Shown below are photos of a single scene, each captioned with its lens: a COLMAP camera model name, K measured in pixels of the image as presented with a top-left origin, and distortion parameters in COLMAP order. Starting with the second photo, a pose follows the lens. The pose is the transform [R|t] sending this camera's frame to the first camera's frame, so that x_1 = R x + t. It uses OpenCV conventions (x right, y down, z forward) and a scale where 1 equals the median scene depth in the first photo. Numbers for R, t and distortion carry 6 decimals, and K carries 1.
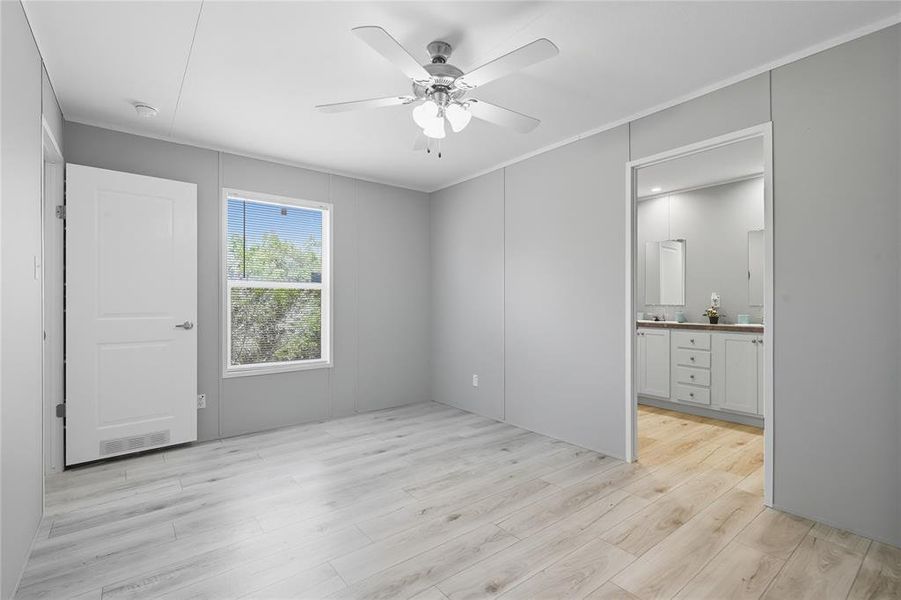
lens RADIAL K [[420.2, 0, 451.2], [0, 420.2, 297.4], [0, 0, 1]] dist [0.023529, 0.000665]
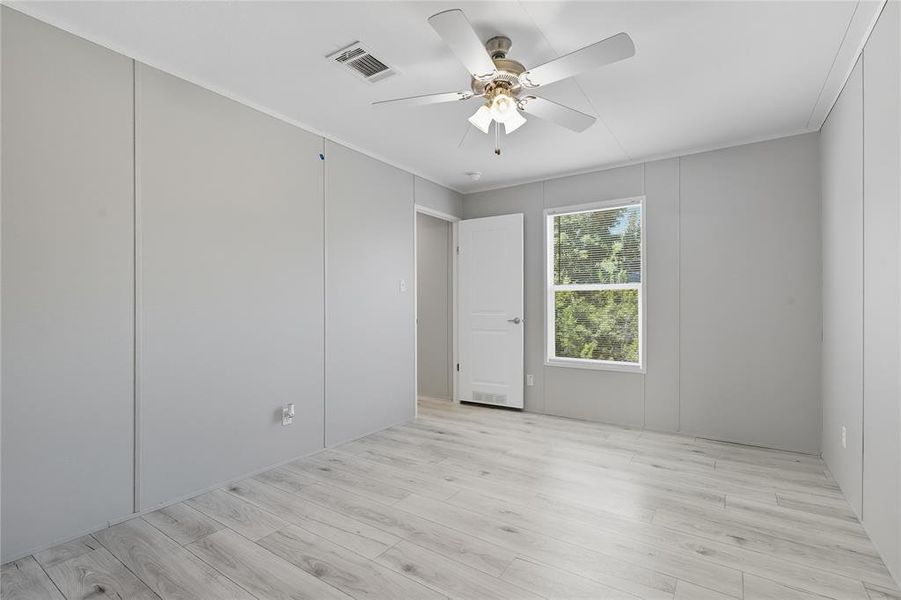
lens RADIAL K [[412.0, 0, 453.9], [0, 412.0, 303.5], [0, 0, 1]] dist [-0.011337, -0.000040]
pose [[0.312895, -0.002235, -0.949785, 0.576182], [0.012151, 0.999925, 0.001650, 0.008691], [0.949710, -0.012057, 0.312898, 0.429341]]
